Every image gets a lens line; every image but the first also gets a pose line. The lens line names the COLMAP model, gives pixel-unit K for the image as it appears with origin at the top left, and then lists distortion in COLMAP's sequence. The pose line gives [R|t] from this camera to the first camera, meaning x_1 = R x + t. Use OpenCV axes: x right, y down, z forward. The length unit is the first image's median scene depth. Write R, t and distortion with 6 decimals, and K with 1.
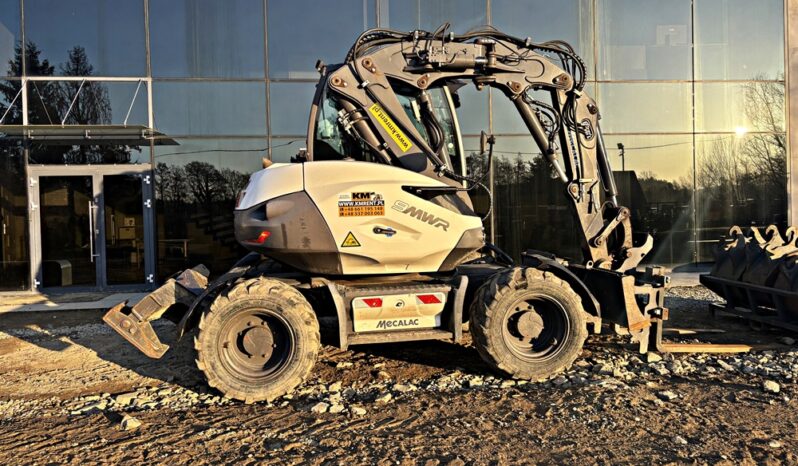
lens RADIAL K [[570.5, 0, 399.0], [0, 570.5, 233.0], [0, 0, 1]] dist [0.032848, -0.004930]
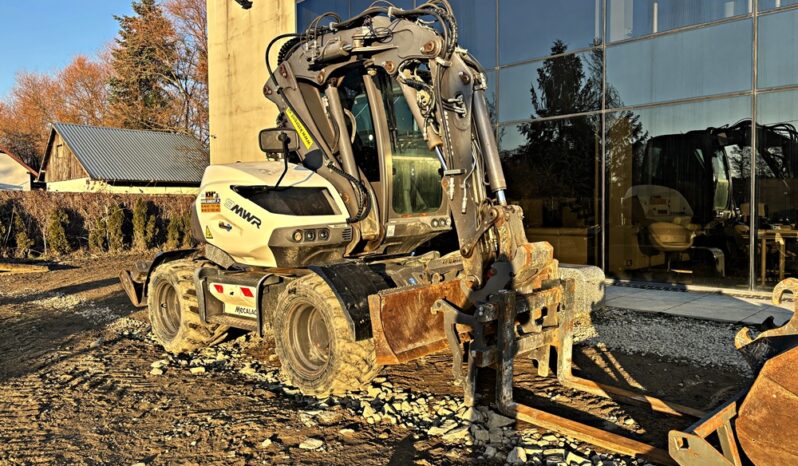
lens RADIAL K [[570.5, 0, 399.0], [0, 570.5, 233.0], [0, 0, 1]] dist [0.032848, -0.004930]
pose [[0.644352, 0.048795, -0.763171, 1.043756], [-0.032191, 0.998808, 0.036682, -0.041639], [0.764051, 0.000931, 0.645155, 0.532260]]
